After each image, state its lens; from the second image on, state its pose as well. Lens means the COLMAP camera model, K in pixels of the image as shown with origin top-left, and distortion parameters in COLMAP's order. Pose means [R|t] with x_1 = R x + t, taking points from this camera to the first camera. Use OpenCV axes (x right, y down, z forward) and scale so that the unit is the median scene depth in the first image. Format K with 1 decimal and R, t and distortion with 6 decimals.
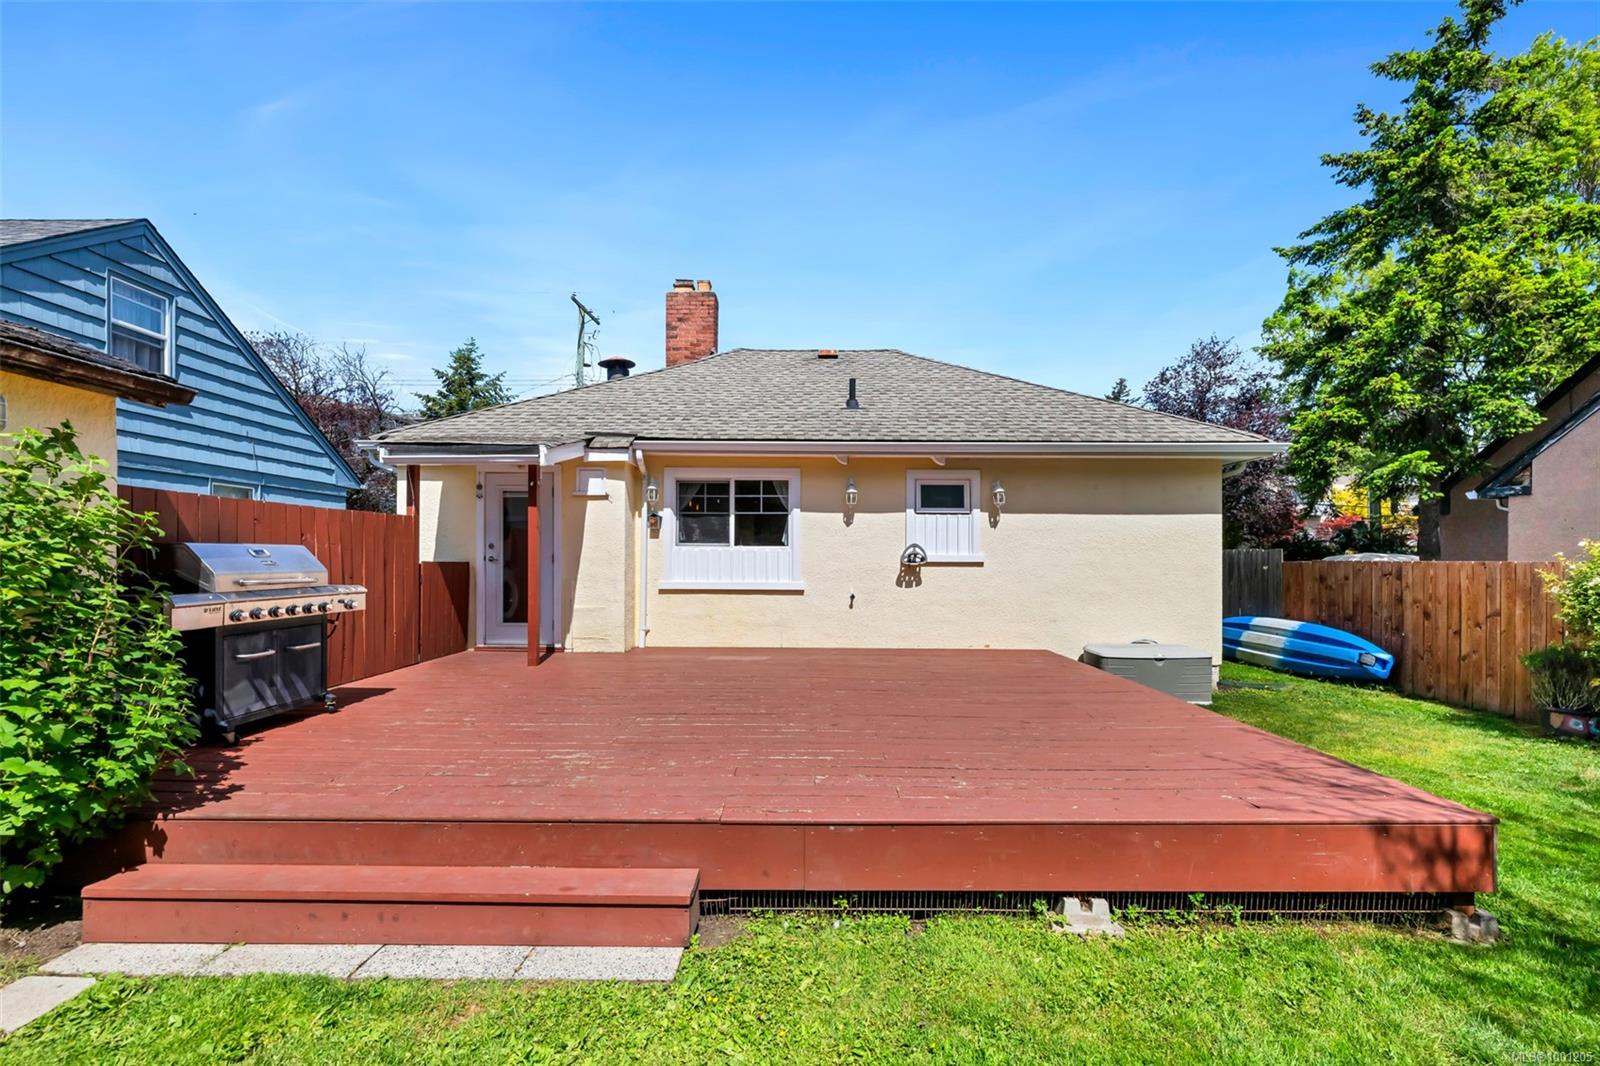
lens RADIAL K [[654.7, 0, 800.3], [0, 654.7, 559.8], [0, 0, 1]] dist [0.001191, 0.000050]
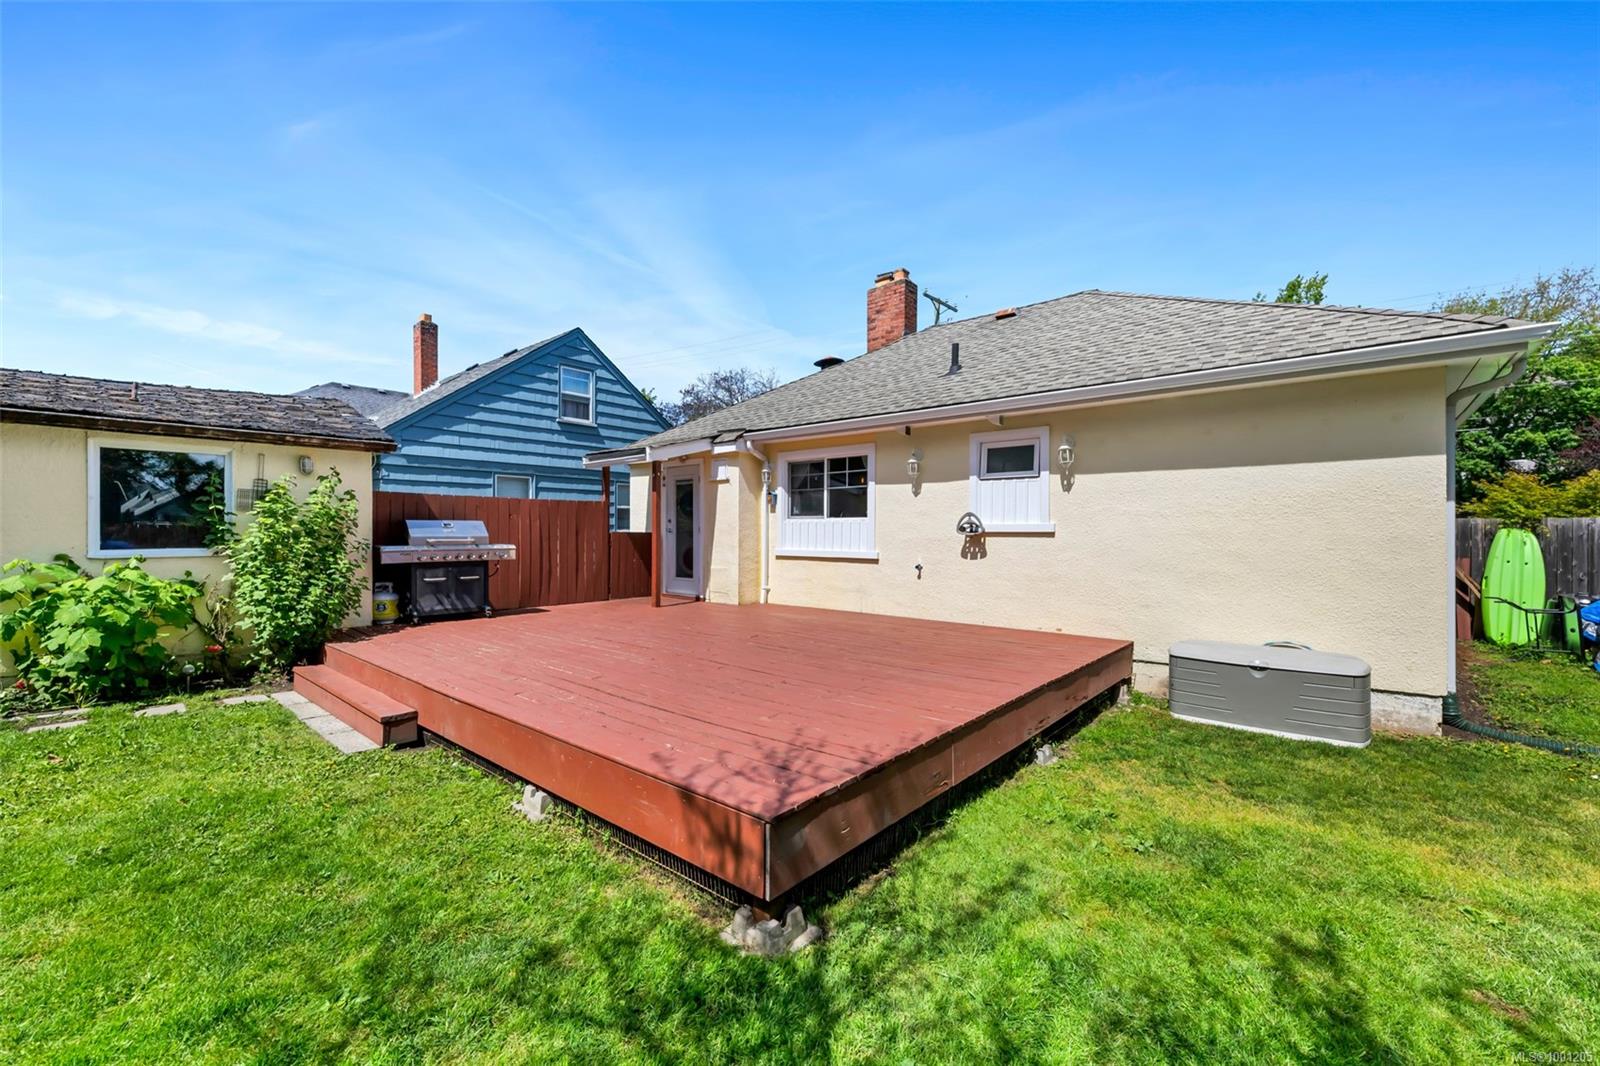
lens RADIAL K [[648.0, 0, 800.0], [0, 648.0, 533.0], [0, 0, 1]] dist [0.000833, -0.000092]
pose [[0.760747, -0.001399, -0.649046, 0.579741], [-0.001742, 0.999990, -0.004198, 0.008977], [0.649046, 0.004324, 0.760737, 0.133881]]
